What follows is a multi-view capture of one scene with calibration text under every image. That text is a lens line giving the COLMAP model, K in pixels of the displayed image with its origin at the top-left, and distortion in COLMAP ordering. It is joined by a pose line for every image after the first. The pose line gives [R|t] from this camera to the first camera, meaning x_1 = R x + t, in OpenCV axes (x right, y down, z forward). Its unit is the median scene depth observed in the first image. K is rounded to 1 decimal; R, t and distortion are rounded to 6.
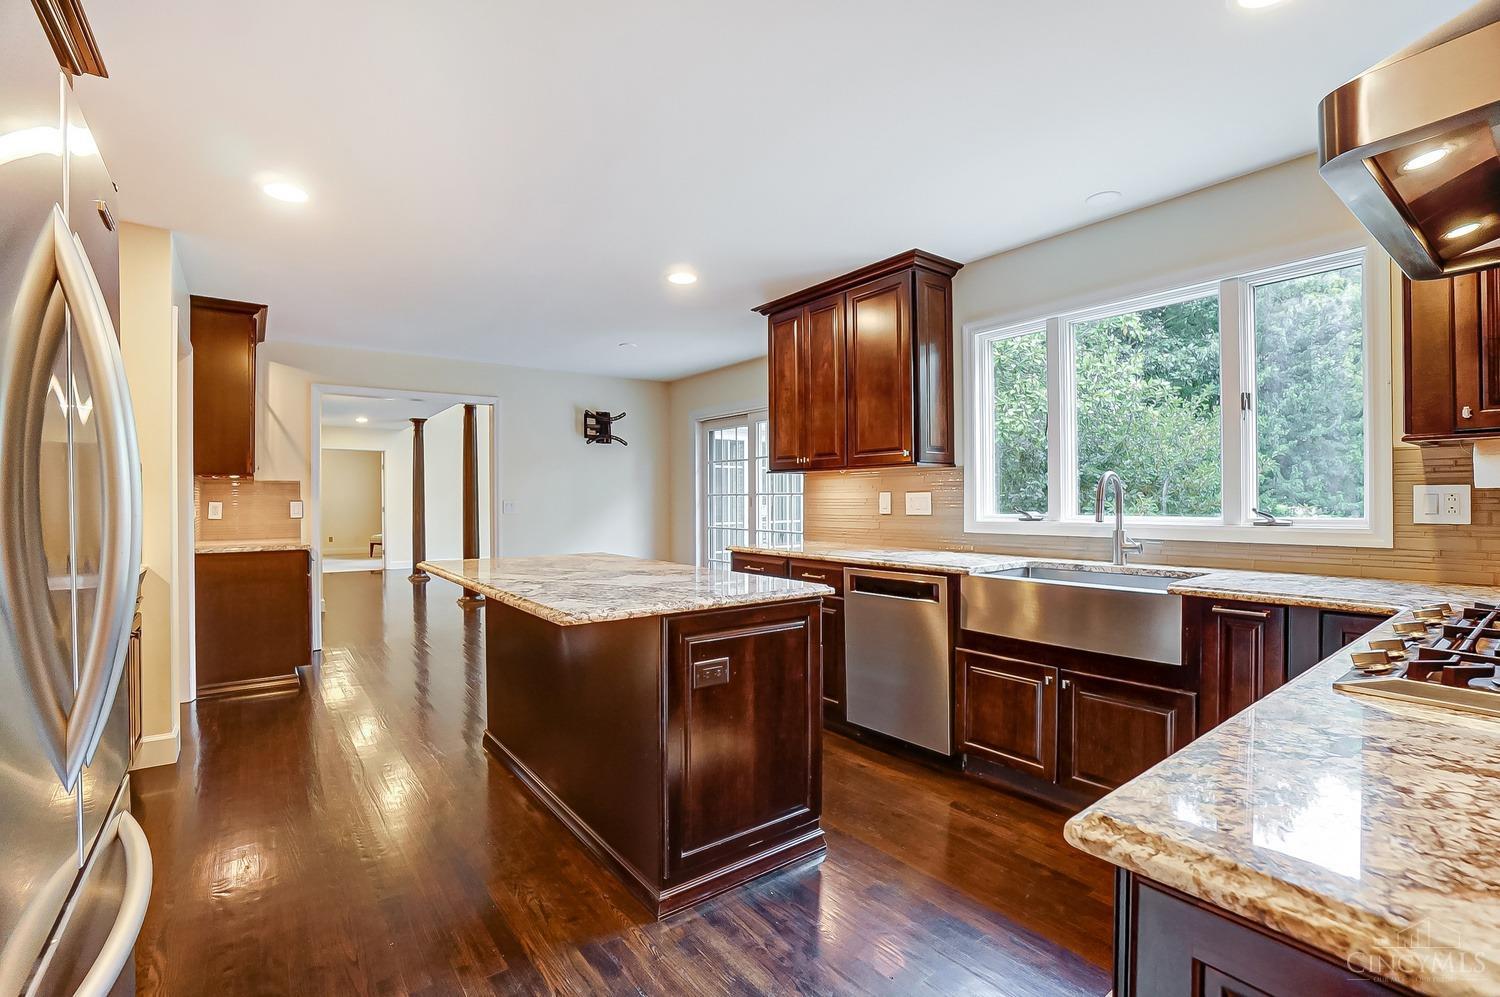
lens RADIAL K [[666.8, 0, 745.4], [0, 666.8, 500.4], [0, 0, 1]] dist [-0.035758, 0.006950]
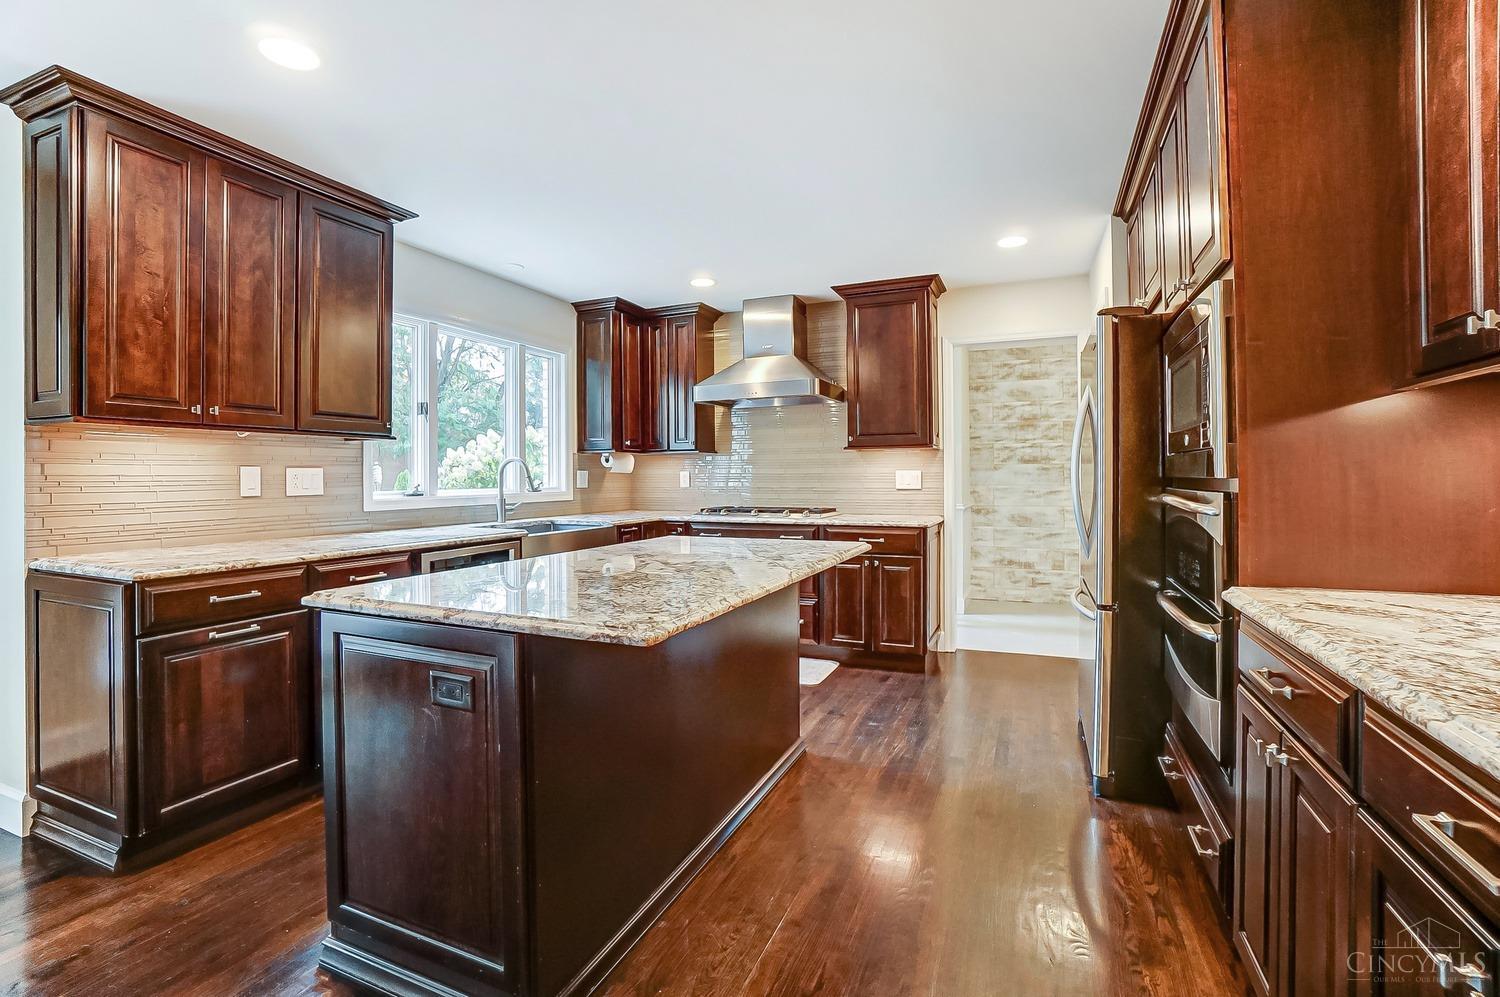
lens RADIAL K [[666.8, 0, 753.1], [0, 666.8, 485.3], [0, 0, 1]] dist [-0.035758, 0.006950]
pose [[-0.491603, -0.007757, 0.870785, -0.737589], [0.003345, 0.999936, 0.010796, 0.002510], [-0.870813, 0.008220, -0.491546, 0.956324]]
